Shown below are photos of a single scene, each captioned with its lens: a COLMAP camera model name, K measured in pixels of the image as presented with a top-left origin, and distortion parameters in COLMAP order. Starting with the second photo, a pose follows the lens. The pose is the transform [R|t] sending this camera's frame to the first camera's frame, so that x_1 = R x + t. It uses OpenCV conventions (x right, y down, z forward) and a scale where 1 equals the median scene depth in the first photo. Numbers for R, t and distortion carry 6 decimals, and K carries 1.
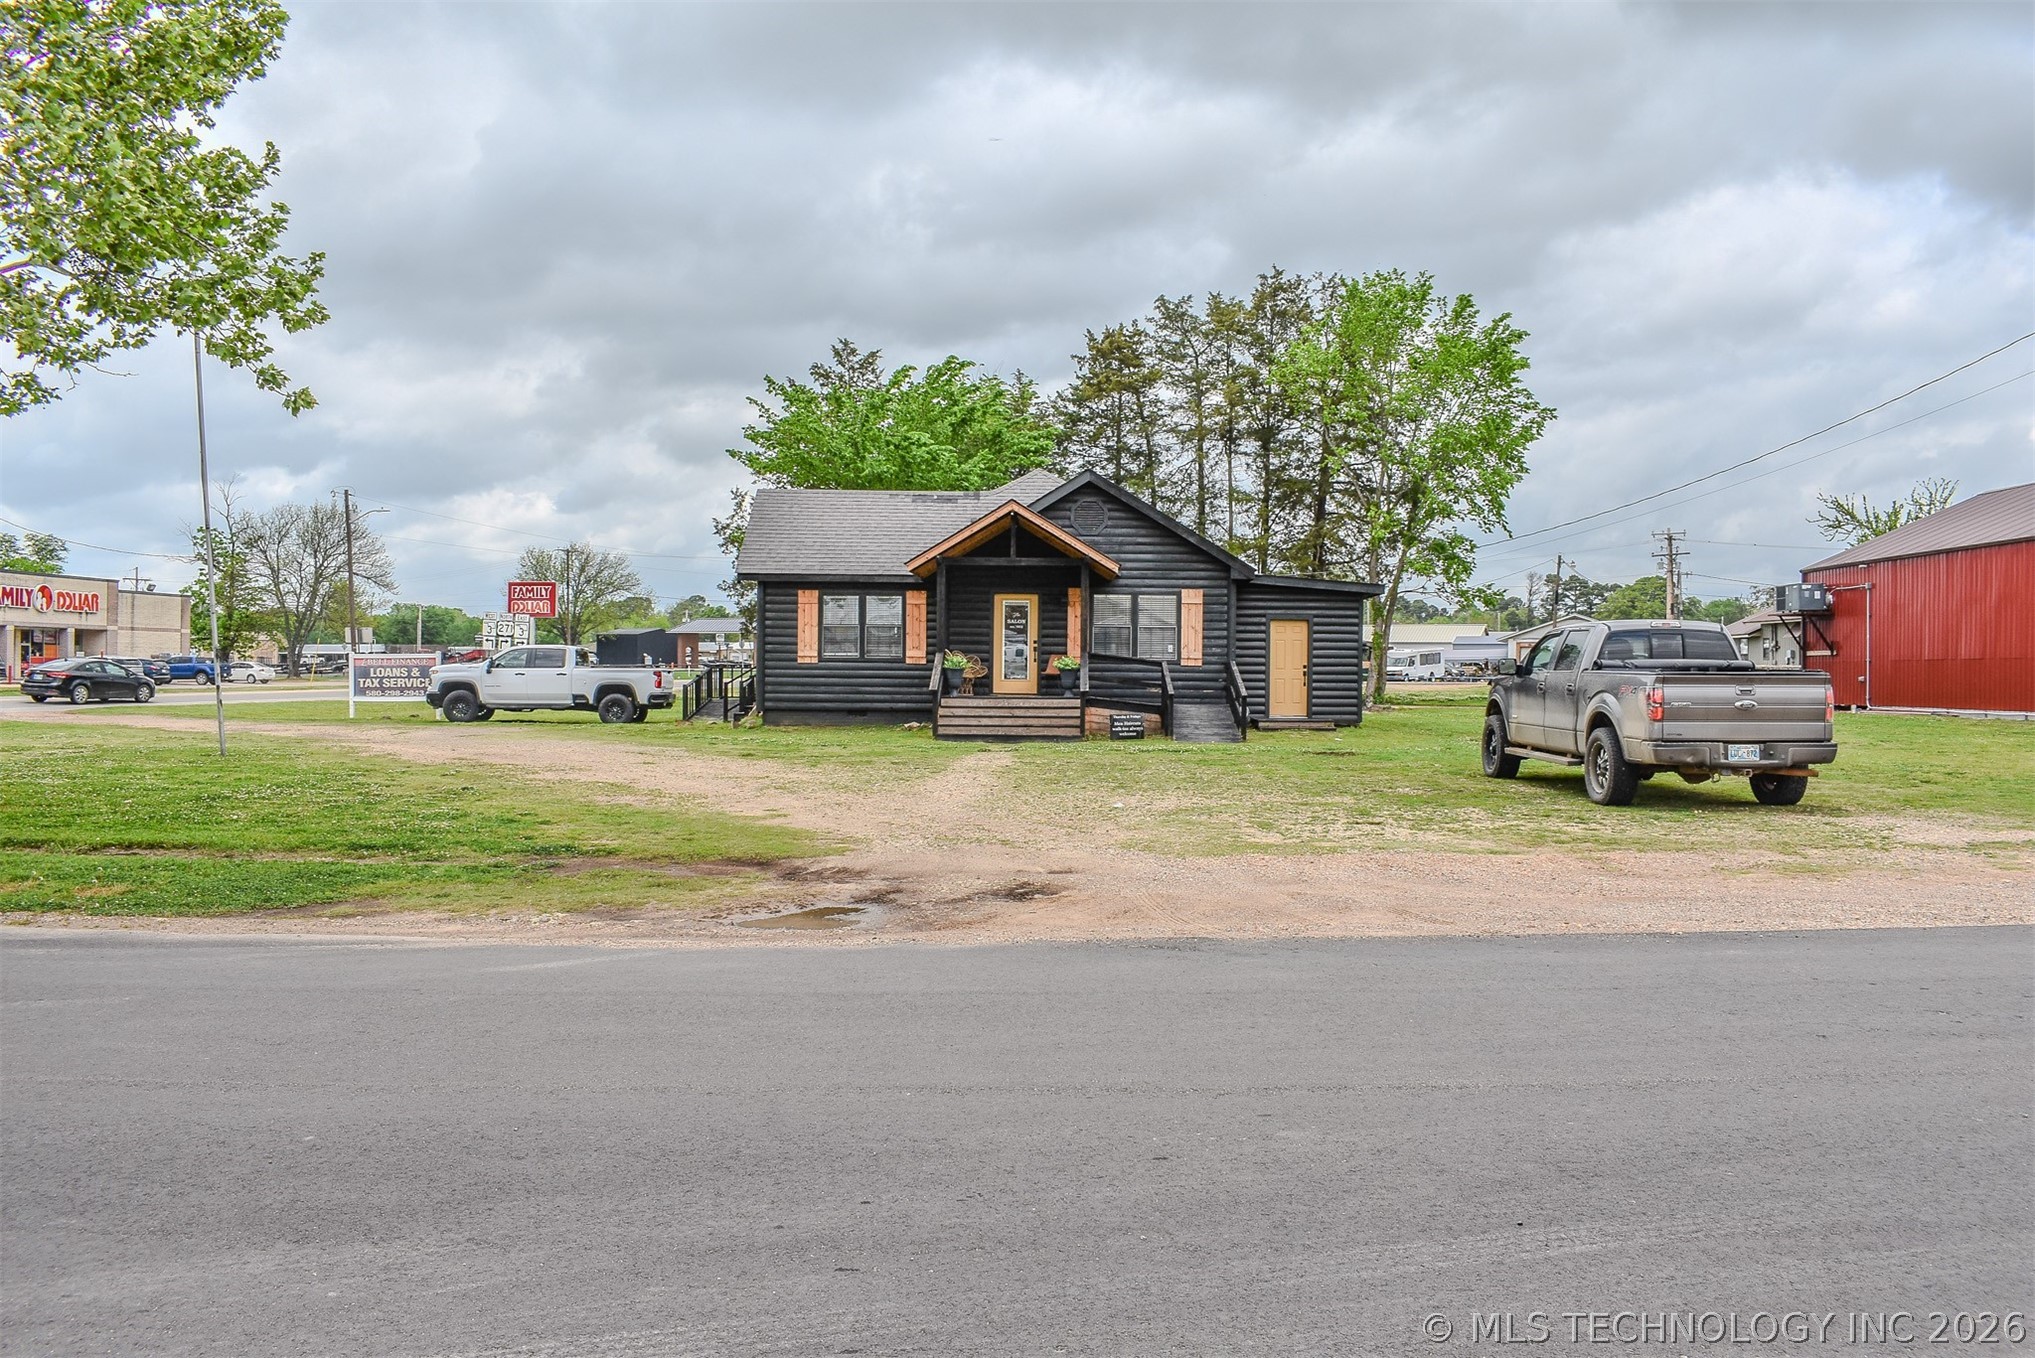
lens RADIAL K [[1576.2, 0, 1057.4], [0, 1576.2, 672.7], [0, 0, 1]] dist [-0.082582, -0.006483]
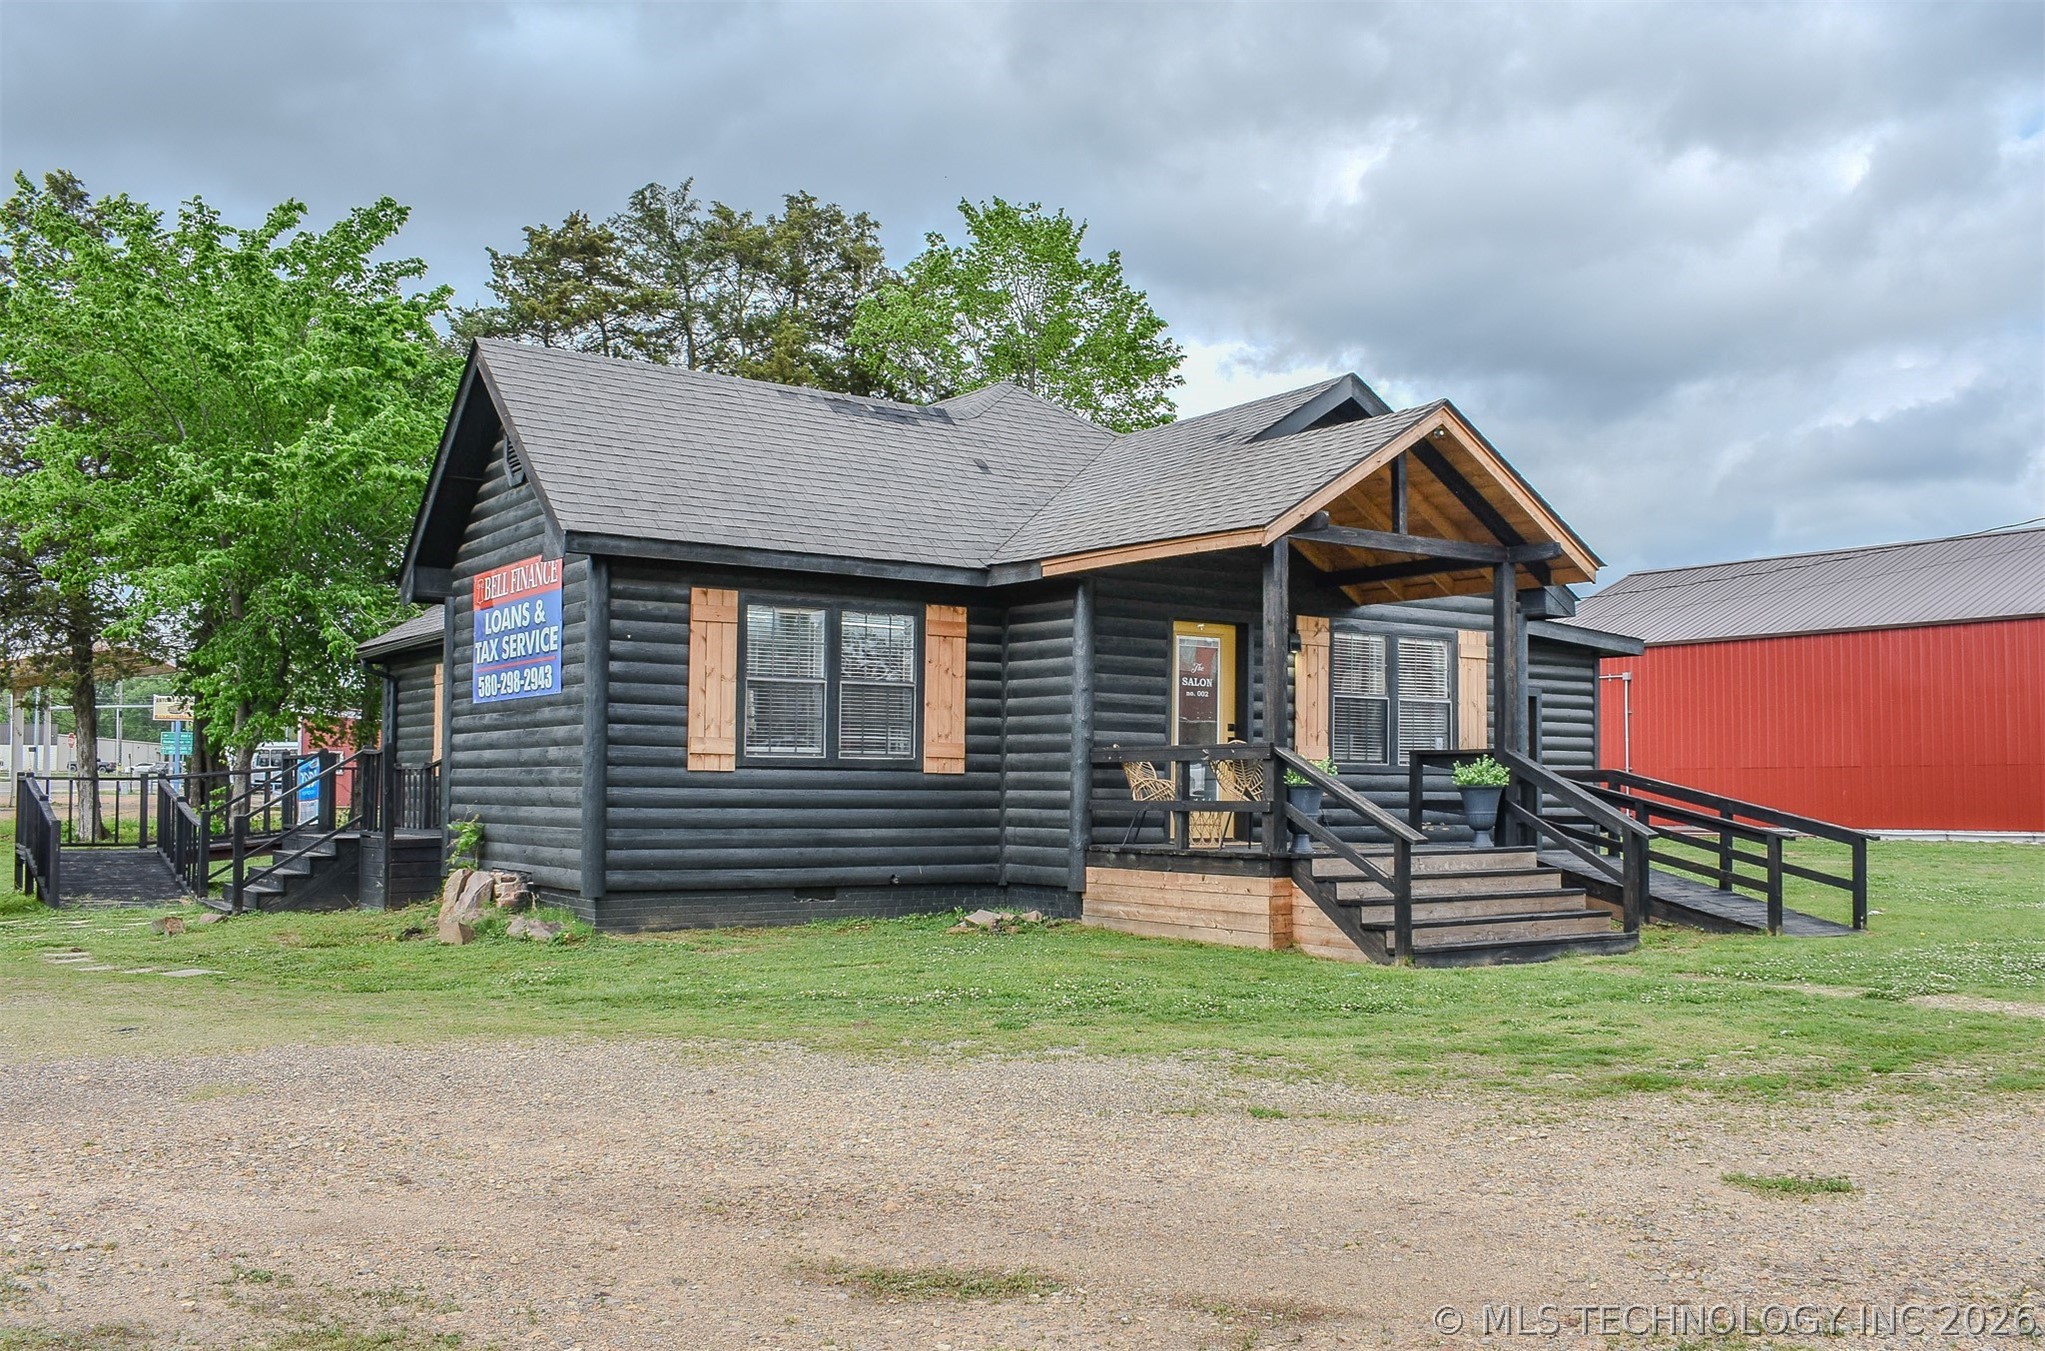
lens RADIAL K [[1757.8, 0, 1022.5], [0, 1757.8, 675.5], [0, 0, 1]] dist [-0.046792, -0.000597]
pose [[0.820595, 0.033693, 0.570516, -0.349245], [-0.000734, 0.998322, -0.057903, -0.004577], [-0.571509, 0.047096, 0.819243, 0.589193]]
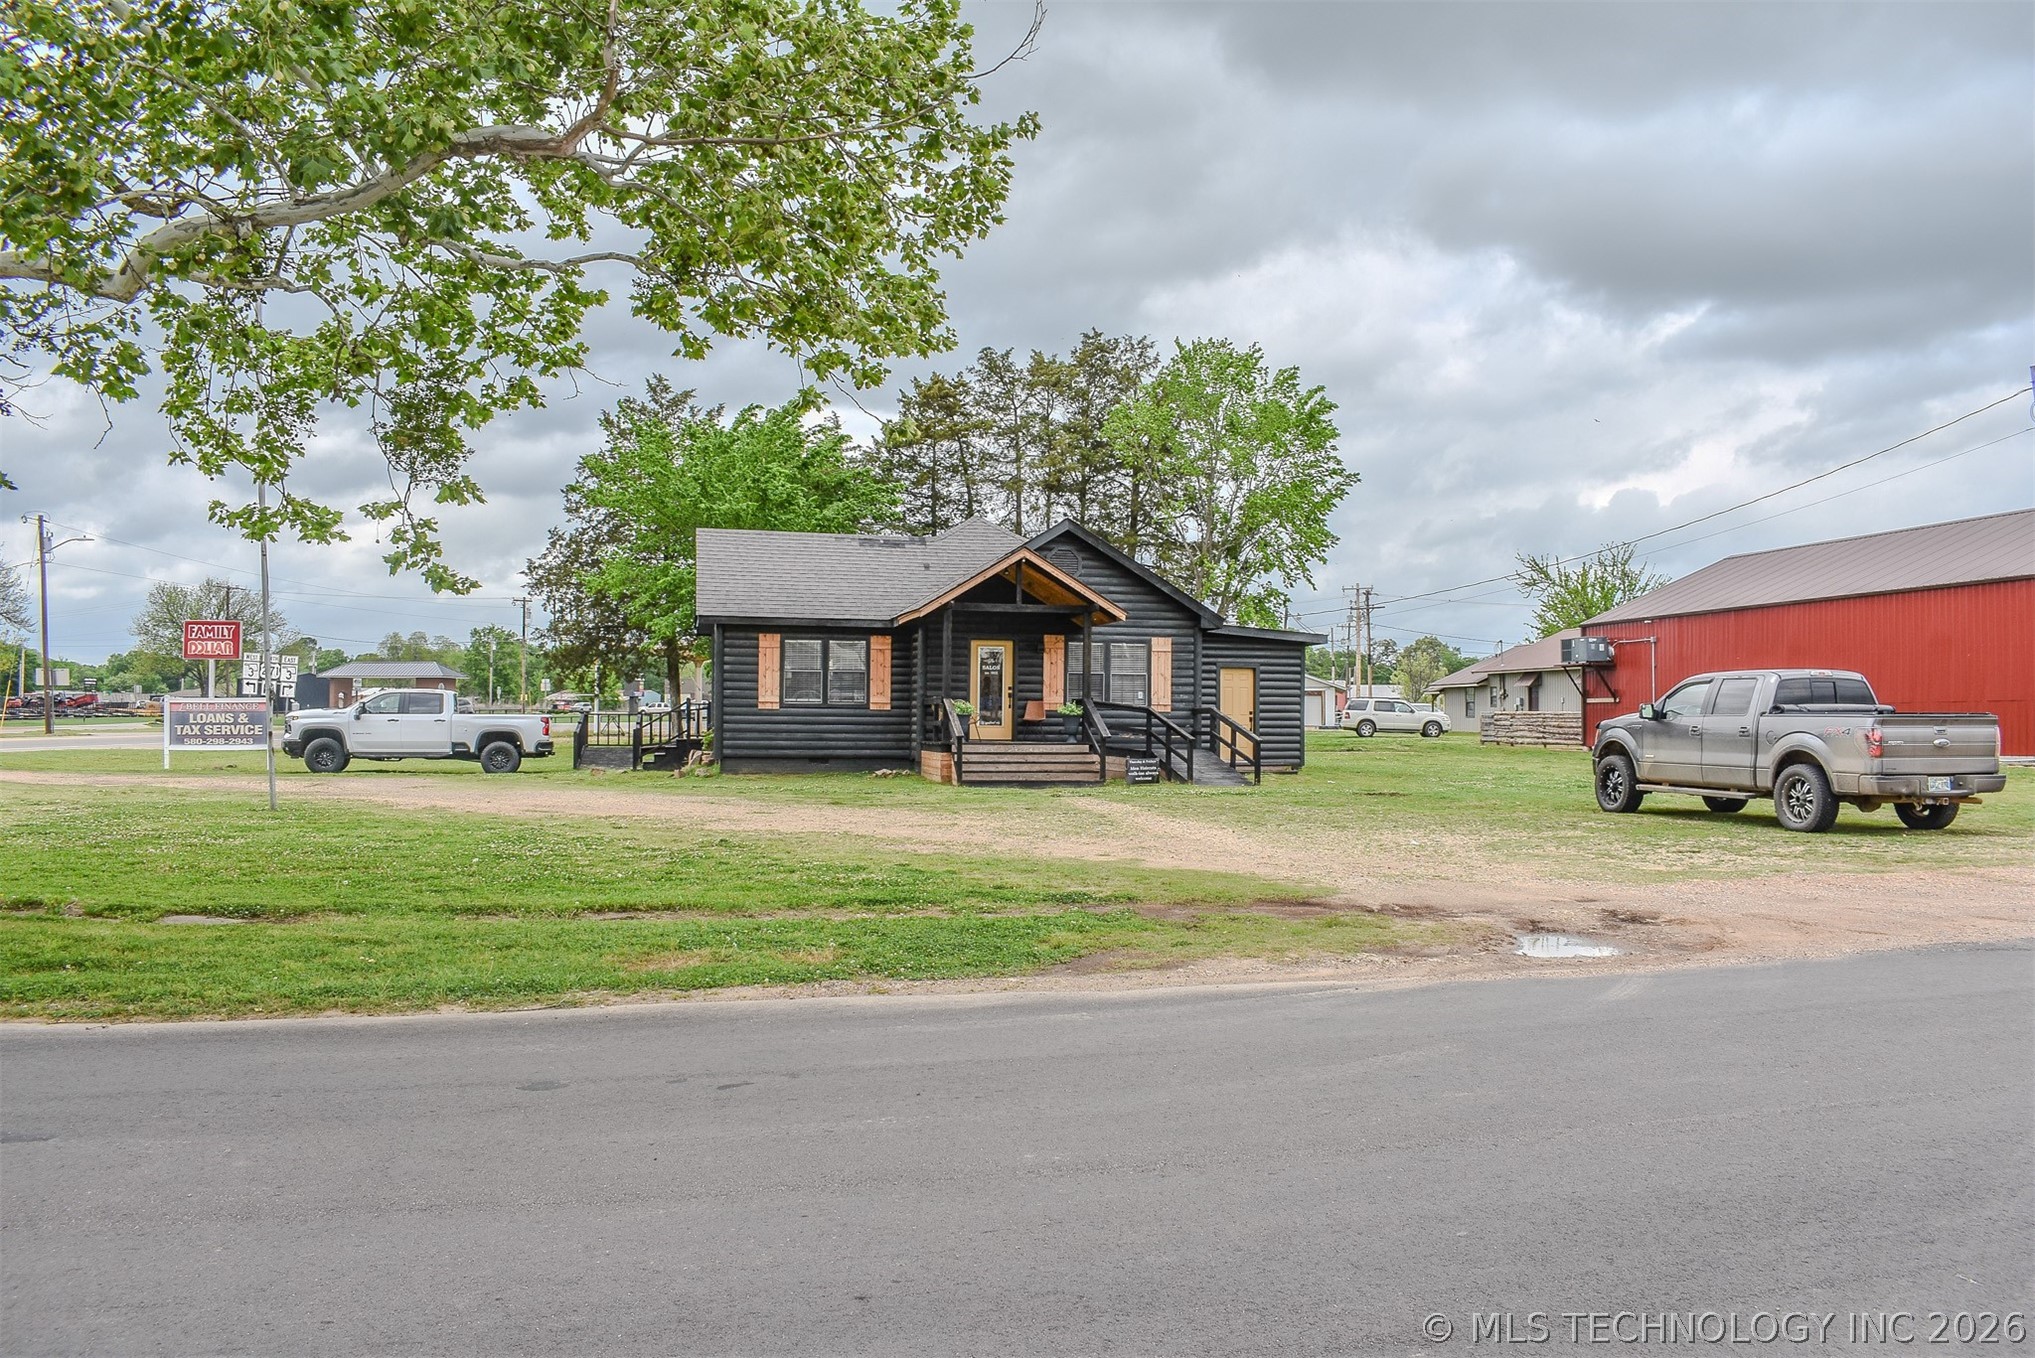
lens RADIAL K [[1576.2, 0, 1057.4], [0, 1576.2, 672.7], [0, 0, 1]] dist [-0.082582, -0.006483]
pose [[0.972150, 0.006005, 0.234282, -0.213003], [0.001082, 0.999546, -0.030111, 0.000887], [-0.234356, 0.029526, 0.971702, 0.015644]]
